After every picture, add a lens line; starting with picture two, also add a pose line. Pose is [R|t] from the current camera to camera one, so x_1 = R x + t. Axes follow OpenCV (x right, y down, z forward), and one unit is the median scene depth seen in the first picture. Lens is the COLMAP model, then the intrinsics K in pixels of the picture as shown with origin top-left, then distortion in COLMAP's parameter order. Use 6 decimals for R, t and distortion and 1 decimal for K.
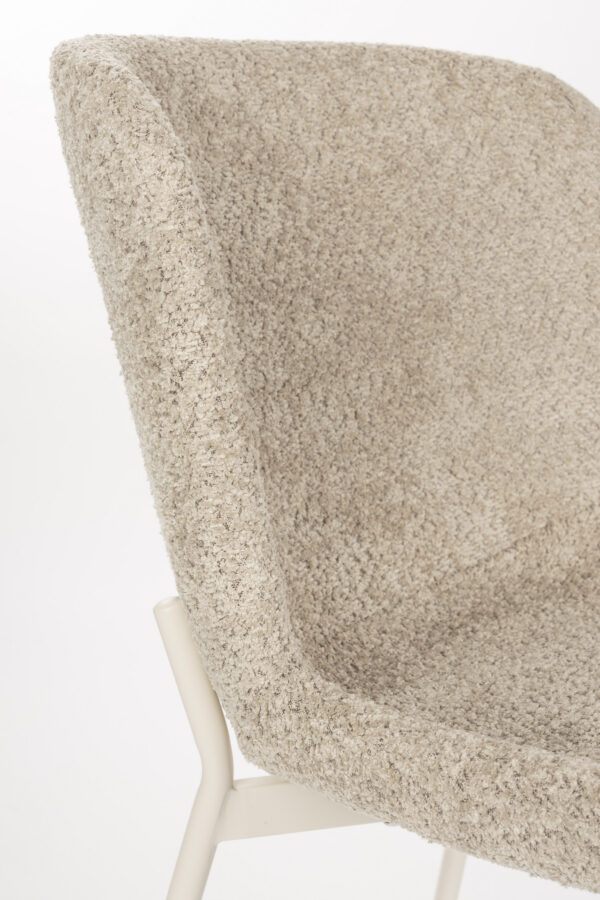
lens RADIAL K [[1342.2, 0, 297.2], [0, 1342.2, 446.2], [0, 0, 1]] dist [0.023399, 0.000000]
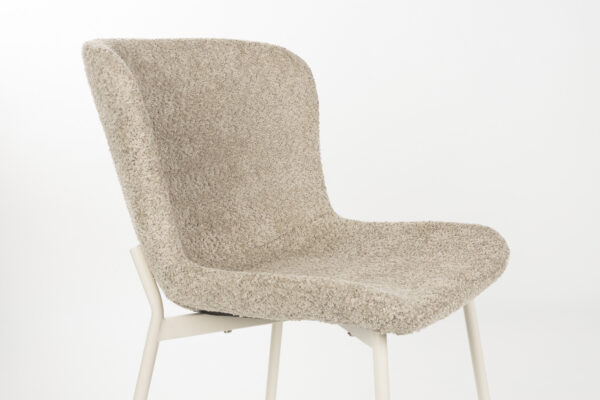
lens RADIAL K [[894.8, 0, 301.2], [0, 894.8, 202.0], [0, 0, 1]] dist [0.023399, 0.000000]
pose [[0.993908, -0.055615, 0.095156, 0.055043], [0.065933, 0.991856, -0.108967, 0.204816], [-0.088321, 0.114577, 0.989480, -0.658672]]
